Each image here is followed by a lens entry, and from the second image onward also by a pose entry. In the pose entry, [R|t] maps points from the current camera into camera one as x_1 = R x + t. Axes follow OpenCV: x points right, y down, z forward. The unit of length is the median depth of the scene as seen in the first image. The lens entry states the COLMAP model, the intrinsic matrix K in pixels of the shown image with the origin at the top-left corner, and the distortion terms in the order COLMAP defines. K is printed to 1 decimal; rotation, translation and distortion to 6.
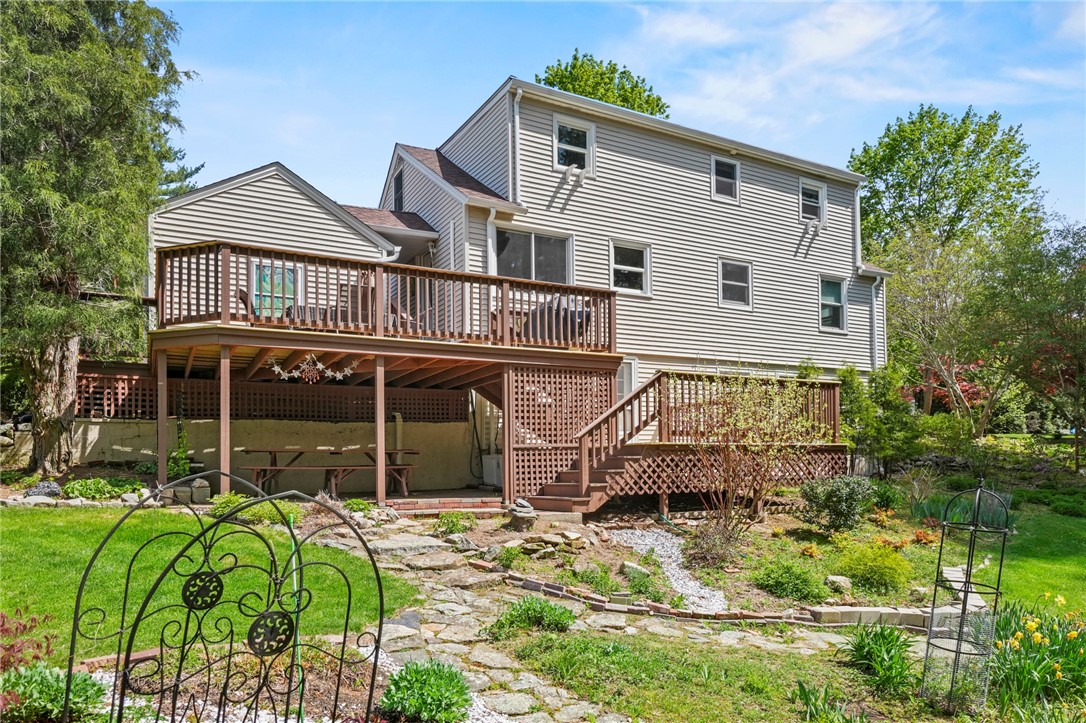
lens RADIAL K [[710.8, 0, 543.0], [0, 710.8, 361.5], [0, 0, 1]] dist [-0.000611, -0.000941]
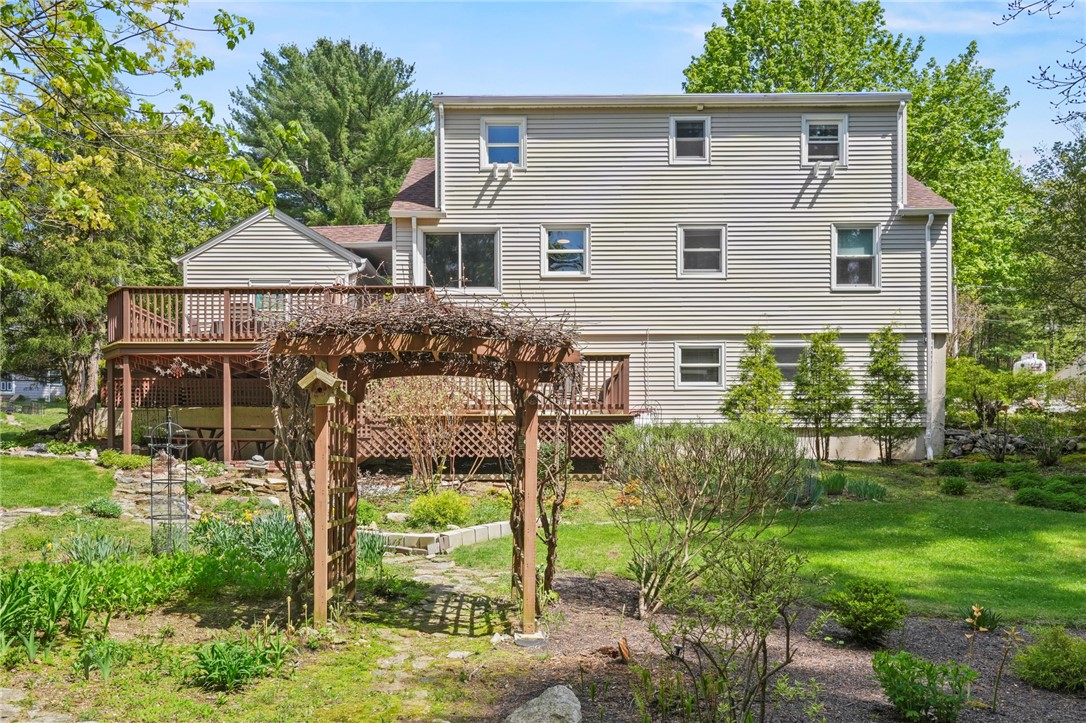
lens RADIAL K [[849.6, 0, 543.0], [0, 849.6, 361.5], [0, 0, 1]] dist [0.024599, 0.001190]
pose [[0.865190, -0.052374, -0.498702, 0.718111], [0.059952, 0.998201, -0.000821, 0.026741], [0.497847, -0.029187, 0.866773, -0.079196]]
